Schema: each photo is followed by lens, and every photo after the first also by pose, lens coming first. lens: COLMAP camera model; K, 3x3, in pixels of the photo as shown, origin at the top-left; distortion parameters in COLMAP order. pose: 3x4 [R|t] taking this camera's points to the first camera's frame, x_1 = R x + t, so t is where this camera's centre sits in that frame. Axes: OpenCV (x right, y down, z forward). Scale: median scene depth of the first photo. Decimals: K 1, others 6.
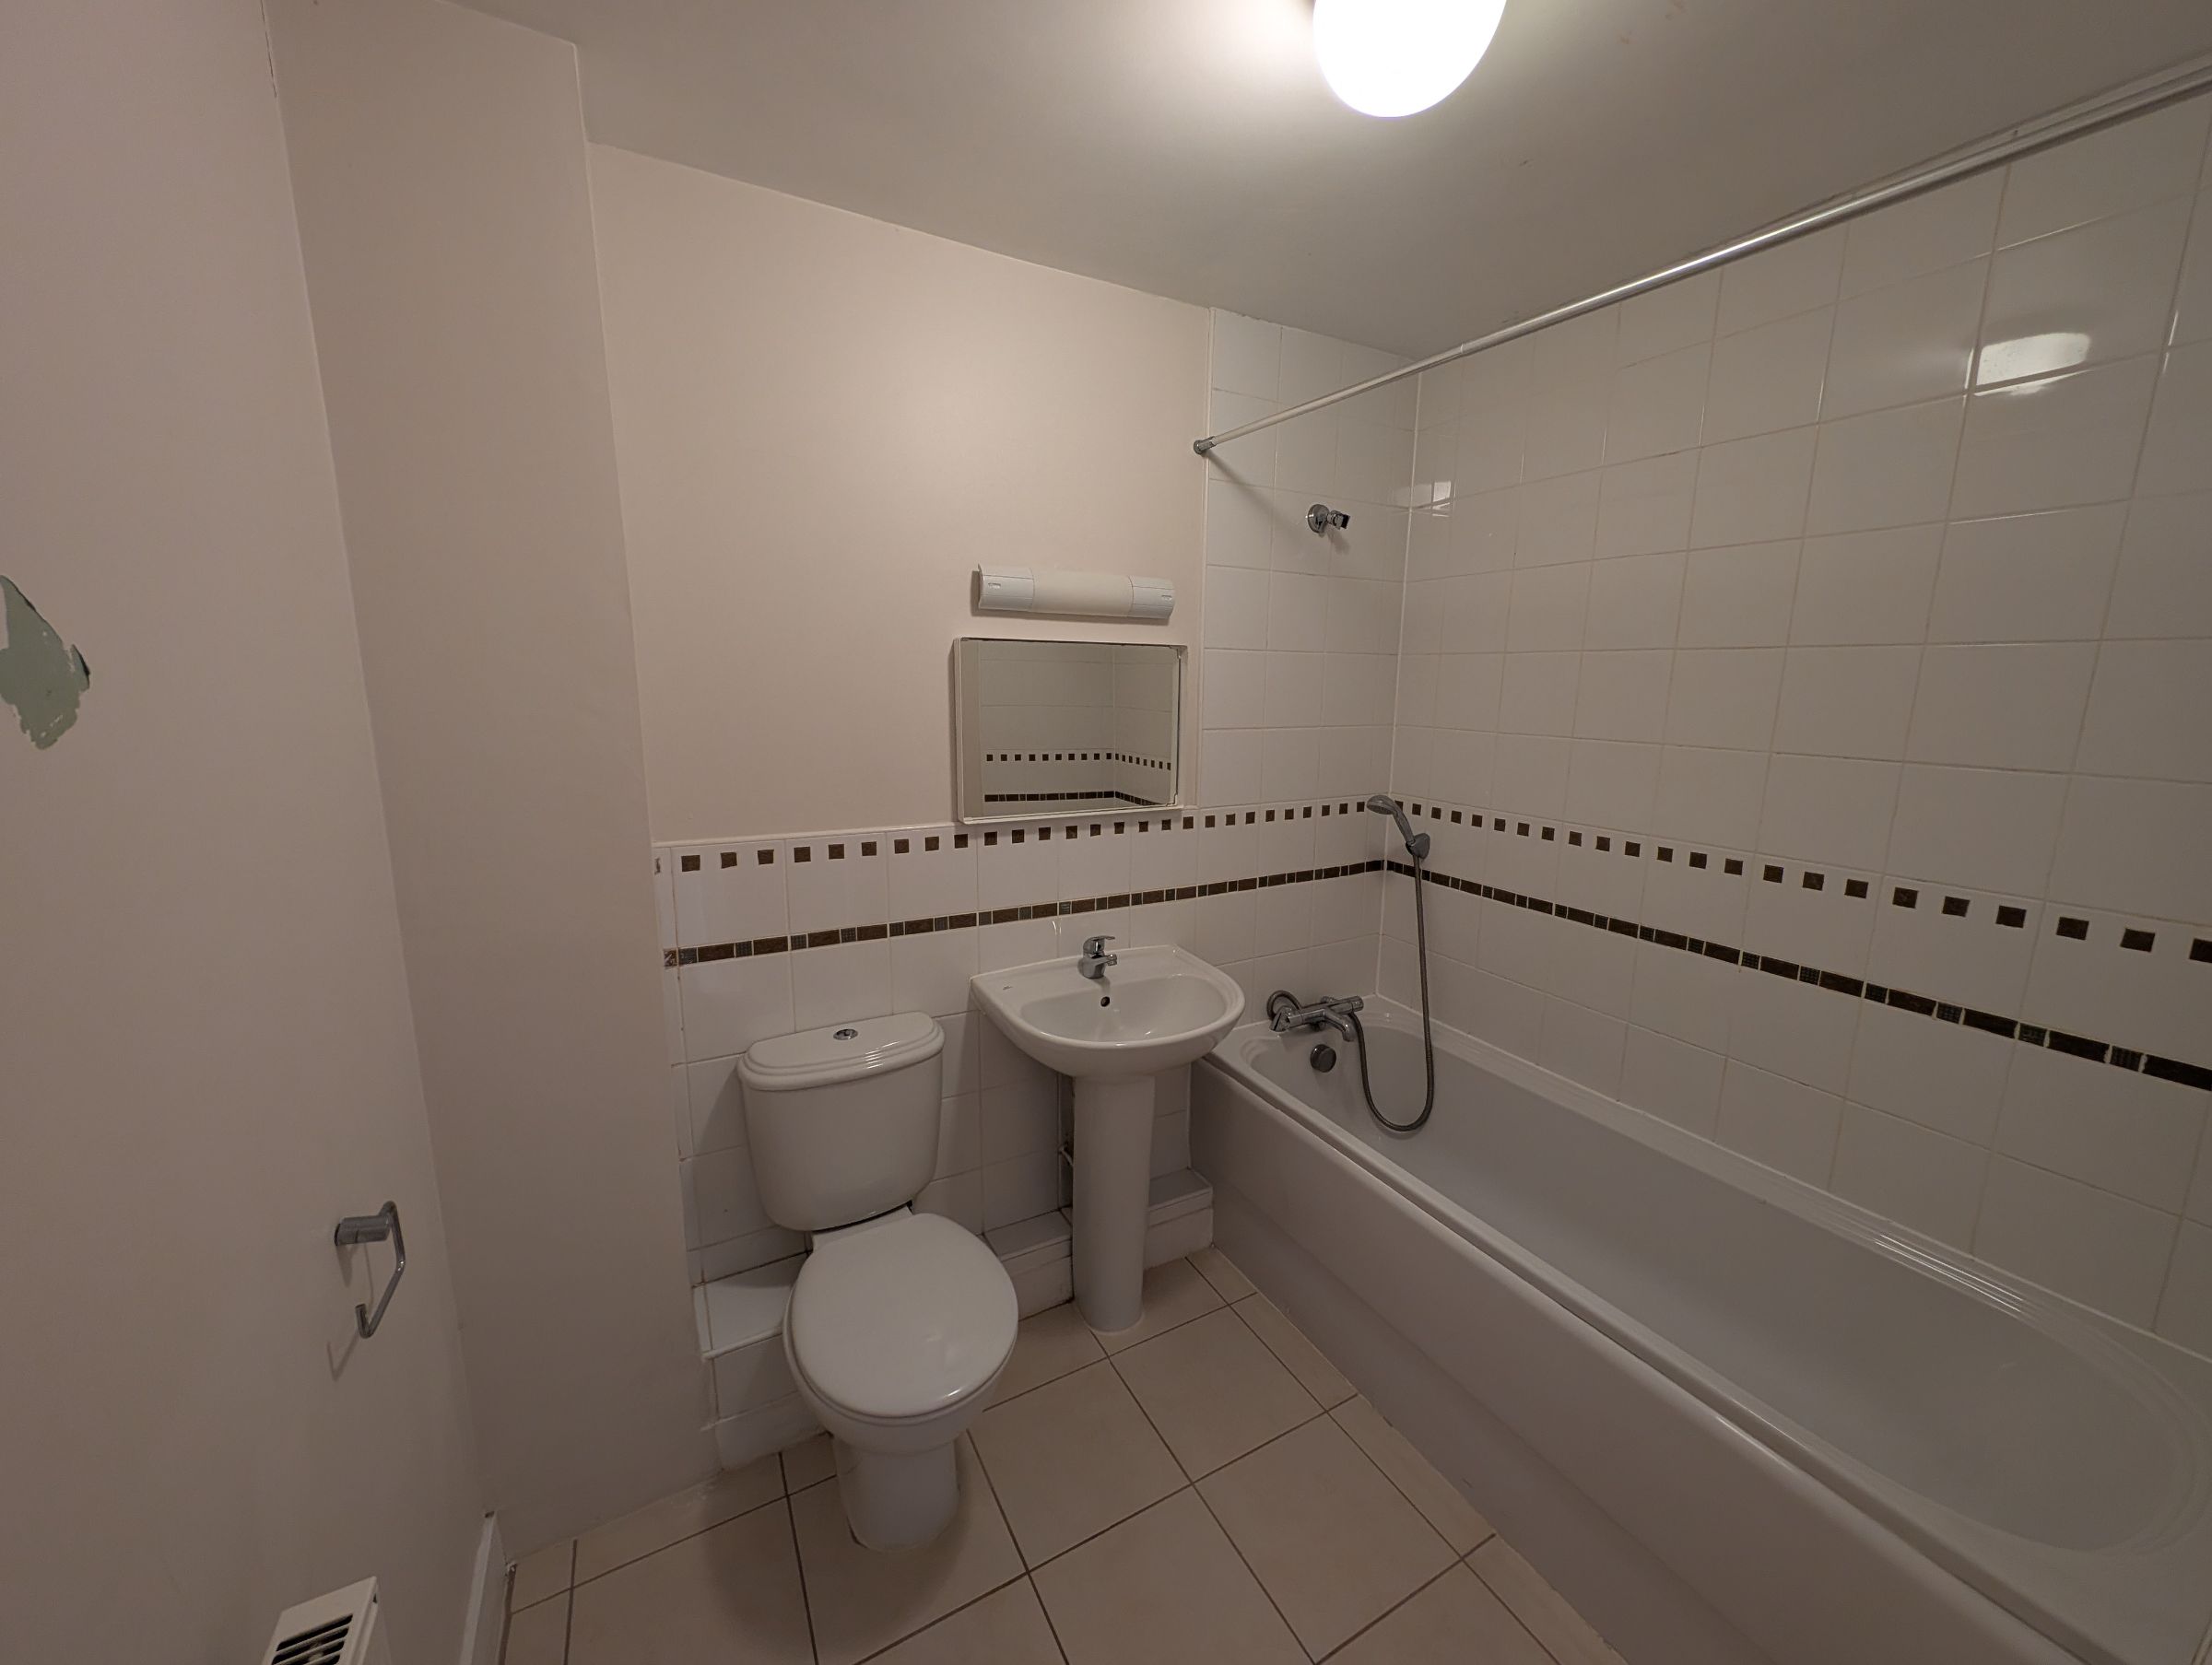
lens RADIAL K [[829.4, 0, 1104.3], [0, 829.4, 838.5], [0, 0, 1]] dist [0.004014, -0.002215]
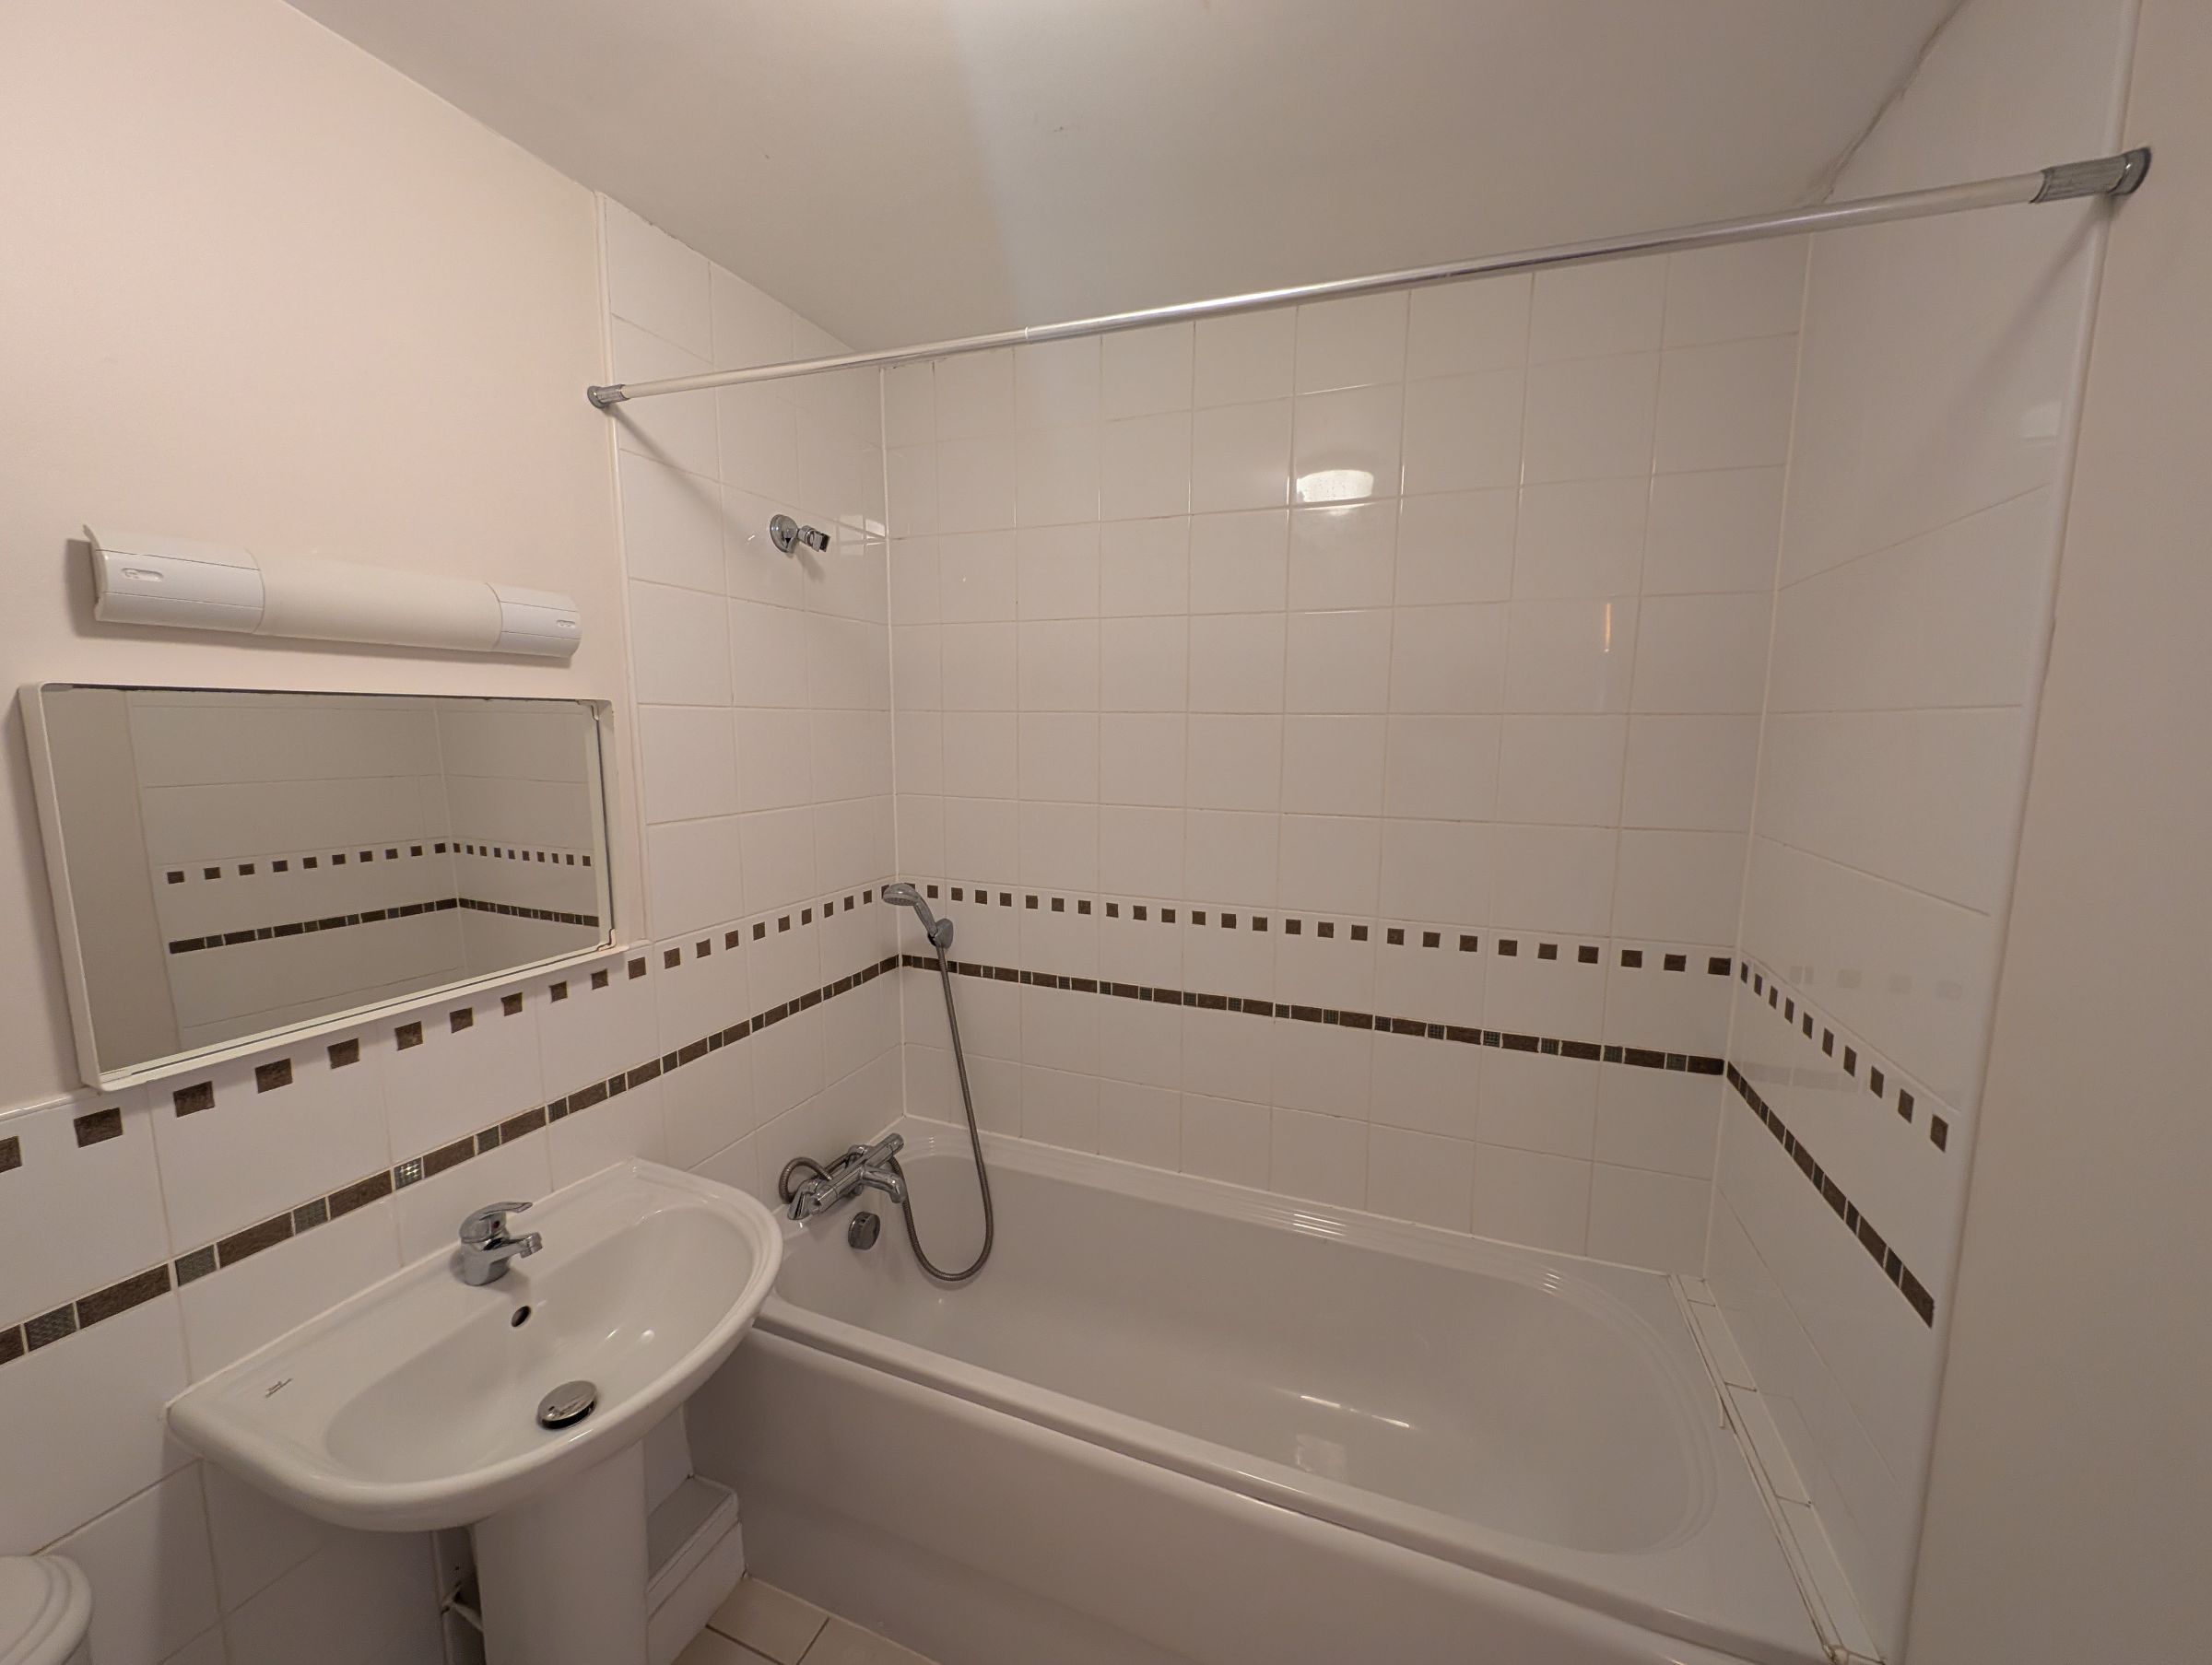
lens RADIAL K [[829.4, 0, 1112.2], [0, 829.4, 829.9], [0, 0, 1]] dist [0.004014, -0.002215]
pose [[0.758244, -0.090564, 0.645650, -0.028361], [0.123085, 0.992382, -0.005350, -0.080665], [-0.640247, 0.083527, 0.763614, 0.265456]]
